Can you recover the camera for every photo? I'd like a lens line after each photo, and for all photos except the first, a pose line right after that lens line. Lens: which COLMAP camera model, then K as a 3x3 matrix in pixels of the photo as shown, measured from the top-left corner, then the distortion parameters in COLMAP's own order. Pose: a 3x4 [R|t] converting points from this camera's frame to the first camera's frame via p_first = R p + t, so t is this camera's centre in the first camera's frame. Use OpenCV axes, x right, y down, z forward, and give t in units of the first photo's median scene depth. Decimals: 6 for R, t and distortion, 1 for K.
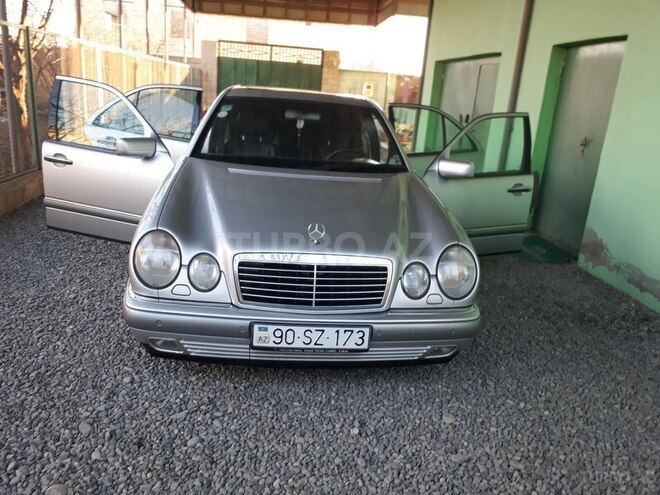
lens RADIAL K [[528.8, 0, 330.0], [0, 528.8, 247.5], [0, 0, 1]] dist [0.044898, -0.073685]
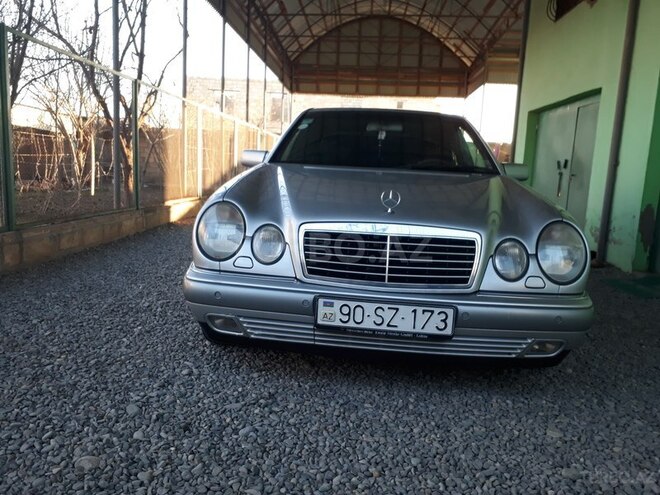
lens RADIAL K [[526.0, 0, 330.0], [0, 526.0, 247.5], [0, 0, 1]] dist [0.078490, -0.148008]
pose [[0.985611, 0.001640, -0.169024, 0.021850], [-0.026307, 0.989257, -0.143802, 0.173944], [0.166972, 0.146180, 0.975065, 0.124829]]
